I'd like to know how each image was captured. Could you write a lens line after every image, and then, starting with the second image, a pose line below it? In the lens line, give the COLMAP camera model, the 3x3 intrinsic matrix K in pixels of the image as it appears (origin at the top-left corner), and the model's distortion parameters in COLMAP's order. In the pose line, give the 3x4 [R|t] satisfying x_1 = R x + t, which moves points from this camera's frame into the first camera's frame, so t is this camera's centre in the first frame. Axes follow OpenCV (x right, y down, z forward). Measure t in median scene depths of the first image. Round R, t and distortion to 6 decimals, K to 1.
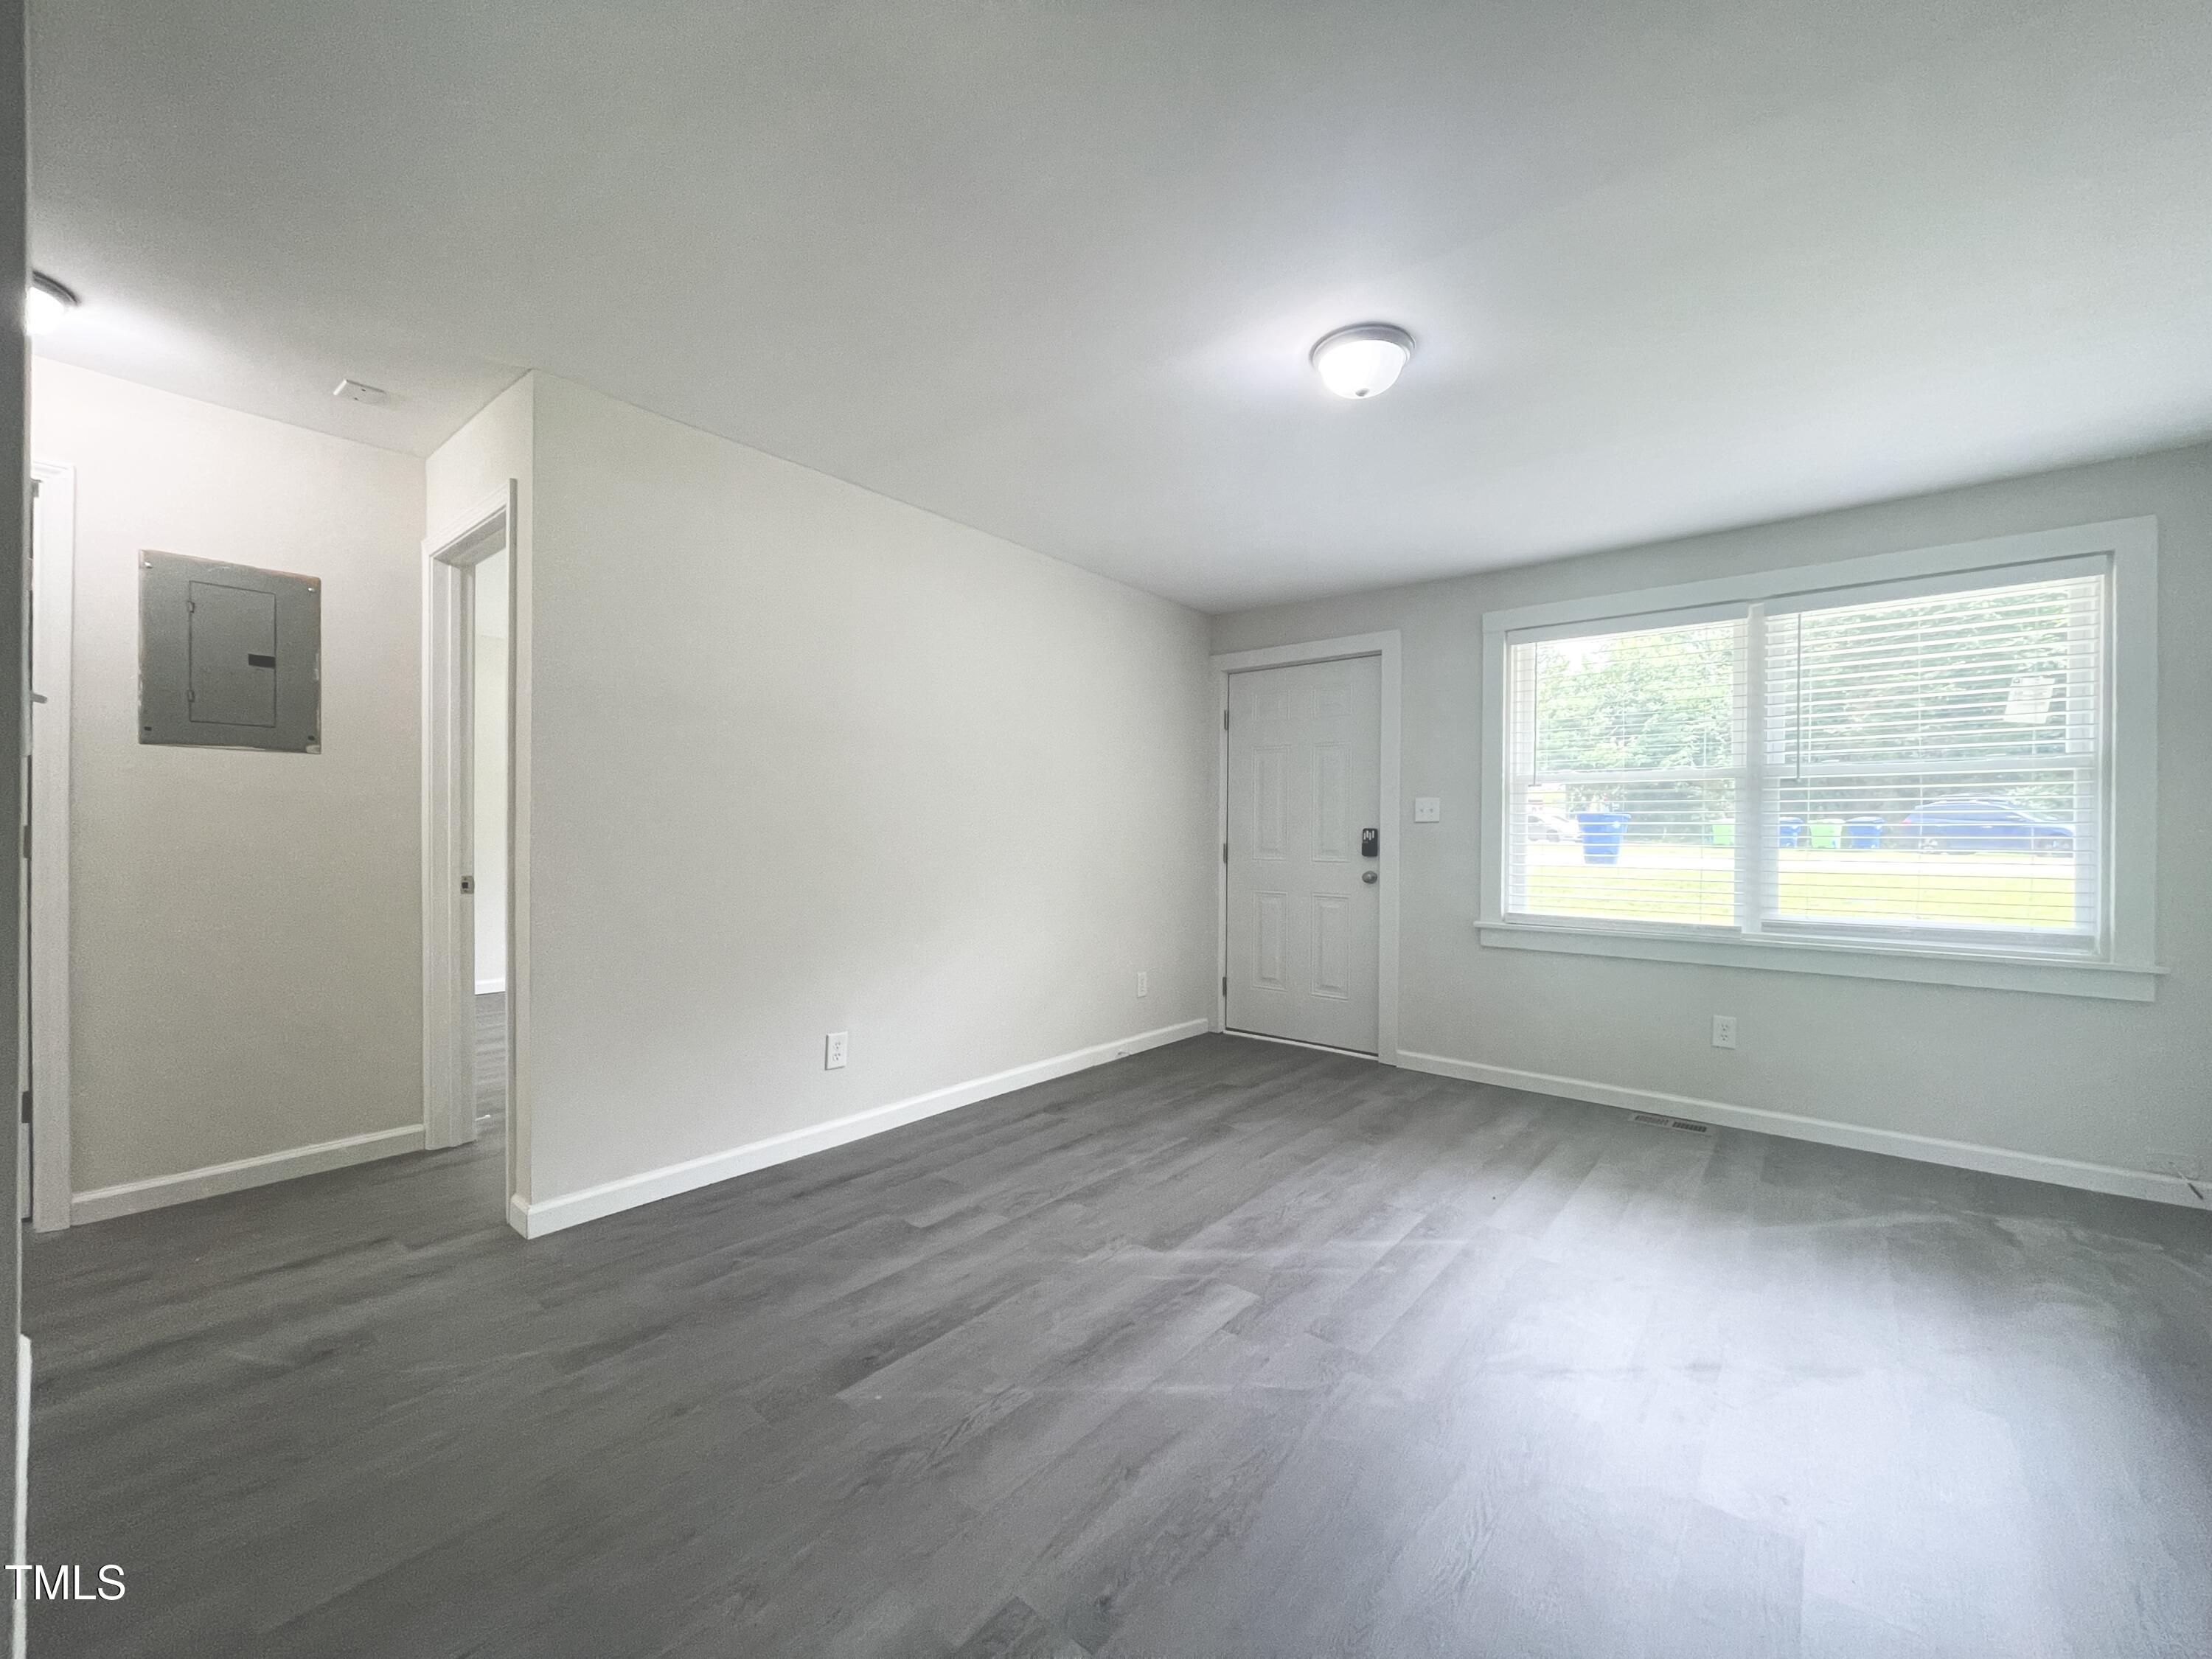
lens RADIAL K [[890.1, 0, 1106.0], [0, 890.1, 829.5], [0, 0, 1]] dist [-0.000305, -0.000106]
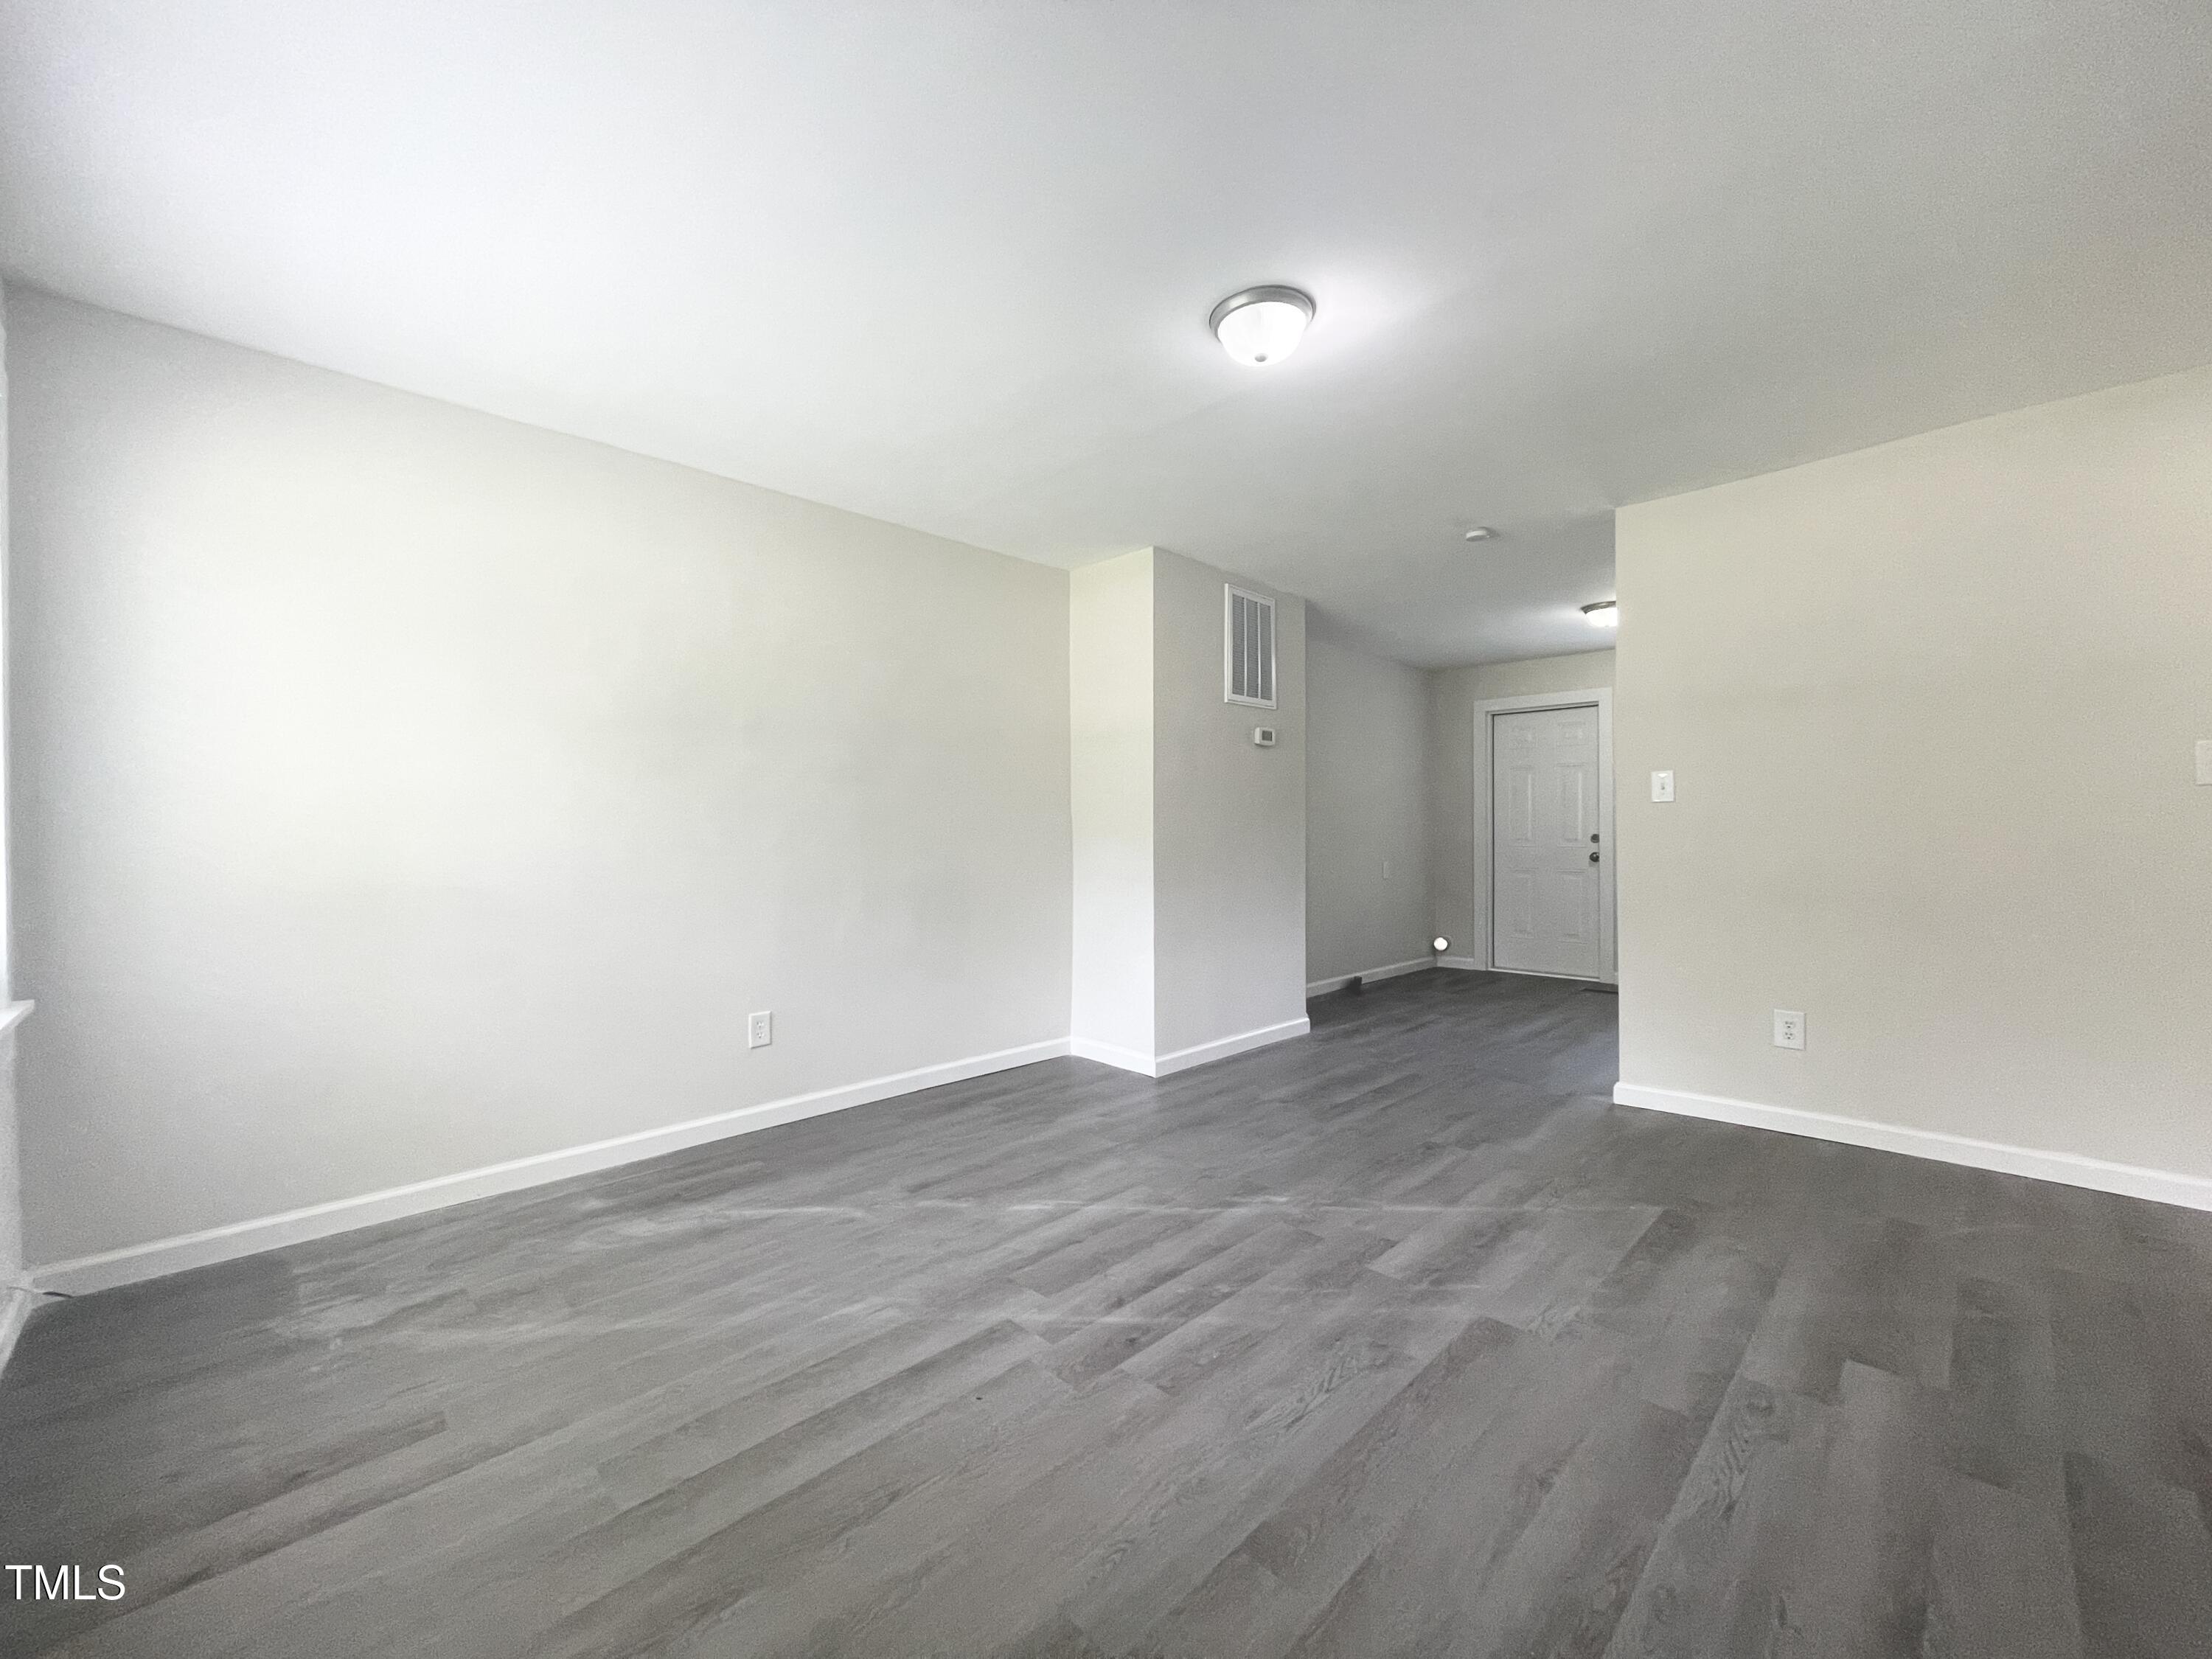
lens RADIAL K [[890.1, 0, 1106.0], [0, 890.1, 829.5], [0, 0, 1]] dist [-0.000305, -0.000106]
pose [[-0.995002, -0.006718, 0.099634, 0.338262], [-0.006498, 0.999976, 0.002527, 0.019246], [-0.099648, 0.001867, -0.995021, 1.870238]]
